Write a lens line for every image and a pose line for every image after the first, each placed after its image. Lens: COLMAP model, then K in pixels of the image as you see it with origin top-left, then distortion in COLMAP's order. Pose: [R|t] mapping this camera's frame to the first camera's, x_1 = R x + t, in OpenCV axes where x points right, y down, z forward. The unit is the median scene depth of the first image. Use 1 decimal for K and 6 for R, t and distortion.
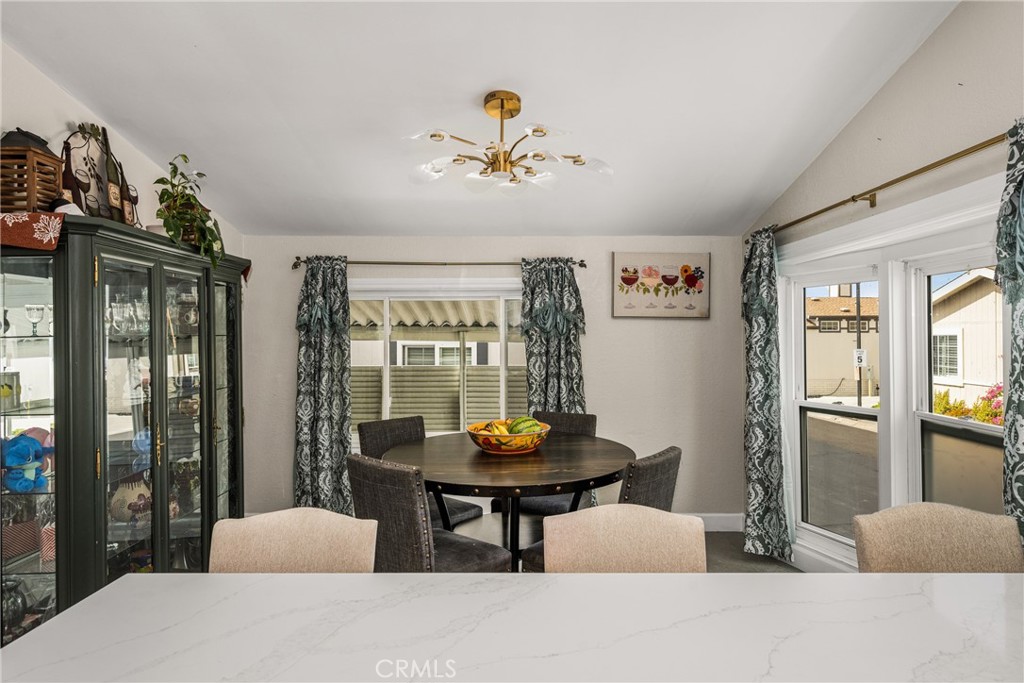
lens RADIAL K [[588.0, 0, 512.4], [0, 588.0, 340.1], [0, 0, 1]] dist [-0.009026, -0.001393]
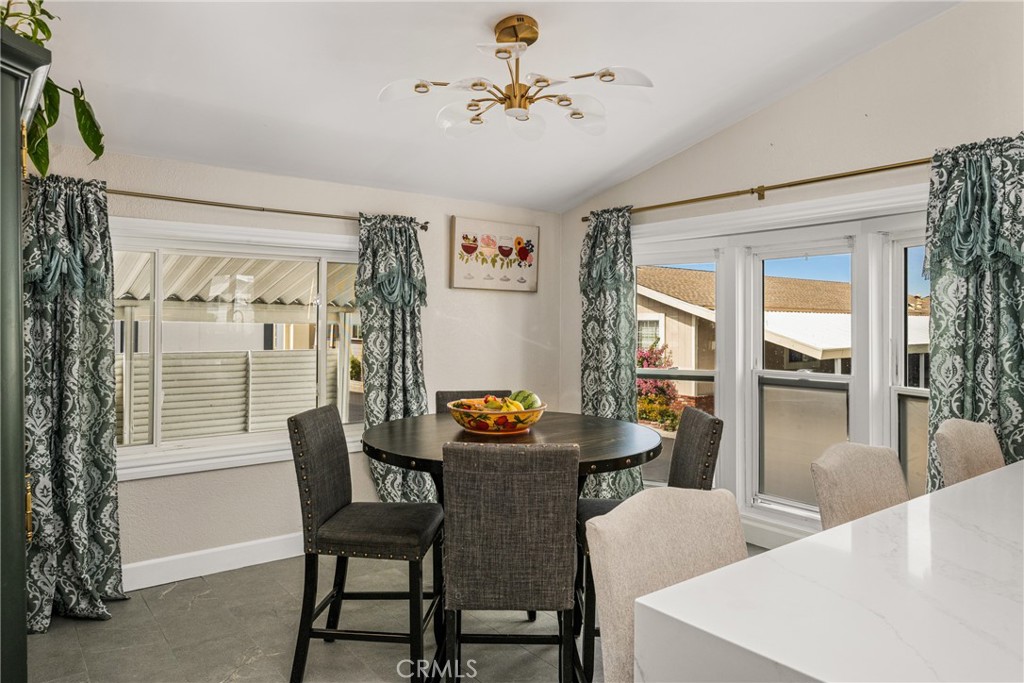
lens RADIAL K [[651.1, 0, 511.2], [0, 651.1, 335.4], [0, 0, 1]] dist [-0.008810, 0.000789]
pose [[0.798753, -0.007683, 0.601610, -0.365847], [0.000091, 0.999920, 0.012648, 0.021751], [-0.601659, -0.010048, 0.798690, 0.142404]]
